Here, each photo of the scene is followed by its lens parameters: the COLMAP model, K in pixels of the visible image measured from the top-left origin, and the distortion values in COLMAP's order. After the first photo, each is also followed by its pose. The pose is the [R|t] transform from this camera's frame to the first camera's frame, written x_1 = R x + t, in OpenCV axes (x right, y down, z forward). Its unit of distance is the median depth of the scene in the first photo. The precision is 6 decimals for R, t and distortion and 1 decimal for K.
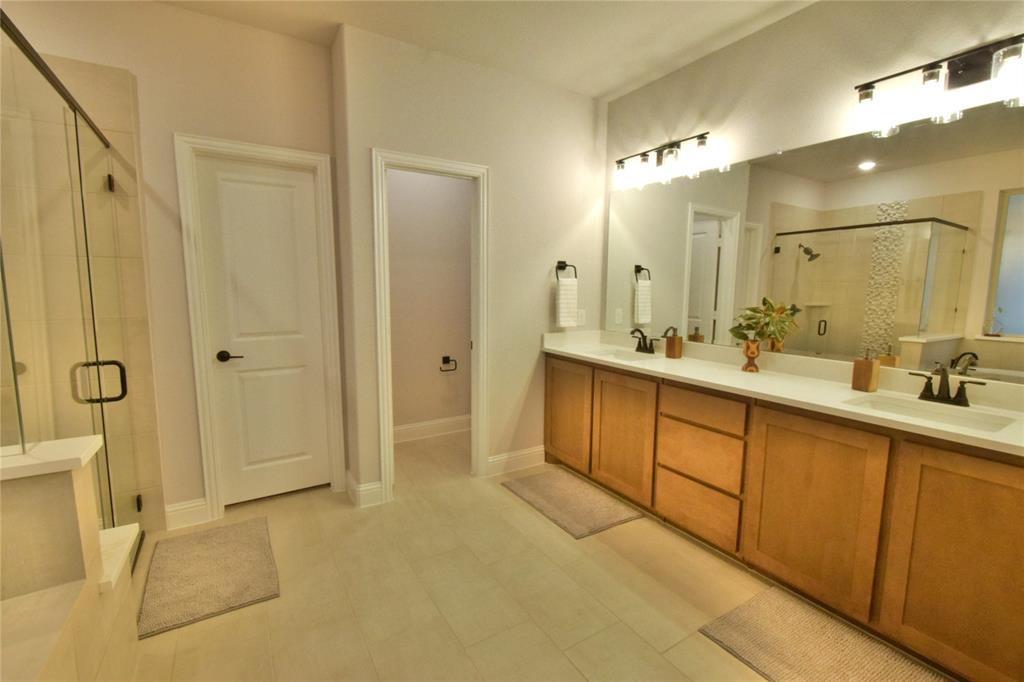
lens RADIAL K [[450.3, 0, 519.2], [0, 450.3, 343.4], [0, 0, 1]] dist [0.002917, -0.004081]
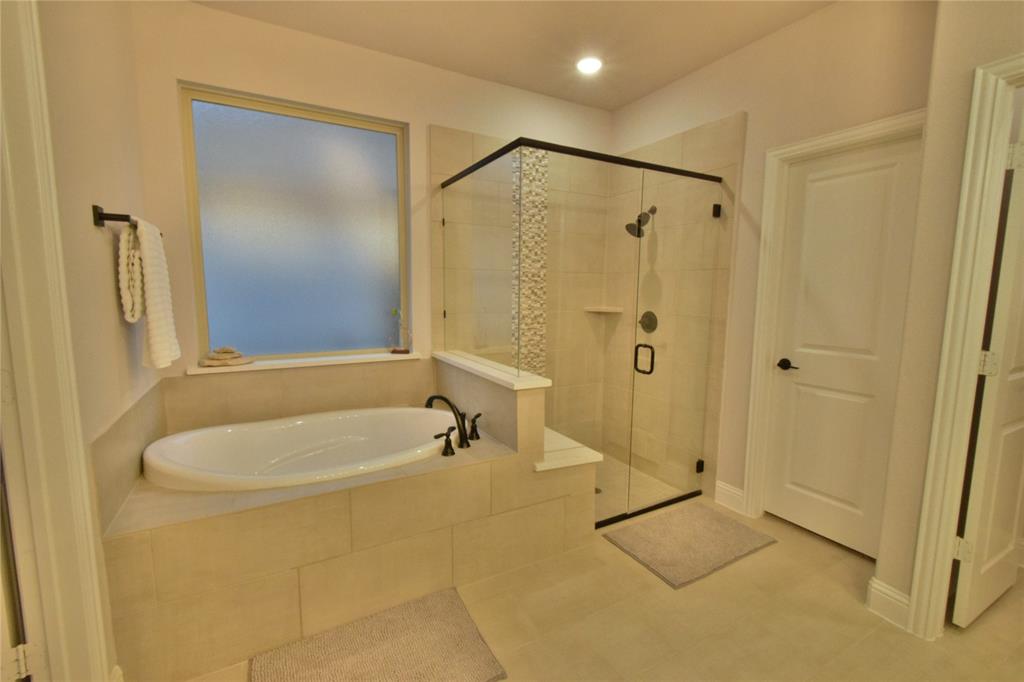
lens RADIAL K [[450.3, 0, 512.3], [0, 450.3, 342.8], [0, 0, 1]] dist [0.002917, -0.004081]
pose [[-0.051978, 0.111243, -0.992433, 0.359227], [-0.136368, 0.983677, 0.117404, -0.053827], [0.989294, 0.141438, -0.035959, 0.461749]]
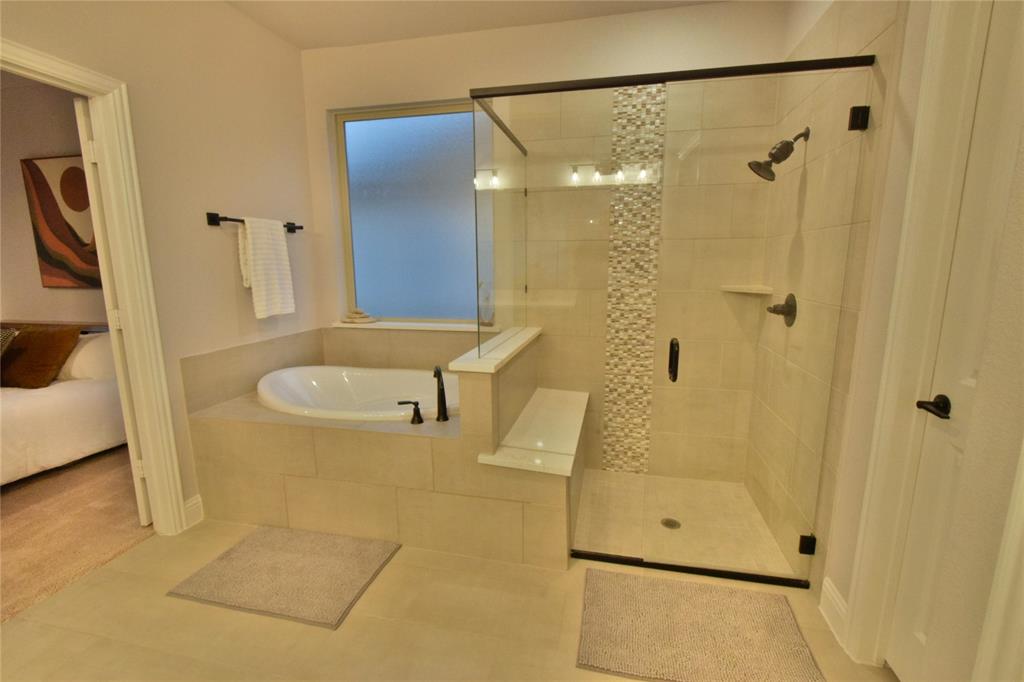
lens RADIAL K [[450.3, 0, 510.7], [0, 450.3, 344.7], [0, 0, 1]] dist [0.002917, -0.004081]
pose [[-0.709500, 0.121625, -0.694130, 0.014456], [-0.091613, 0.960716, 0.261977, -0.127937], [0.698725, 0.249464, -0.670486, 1.027260]]
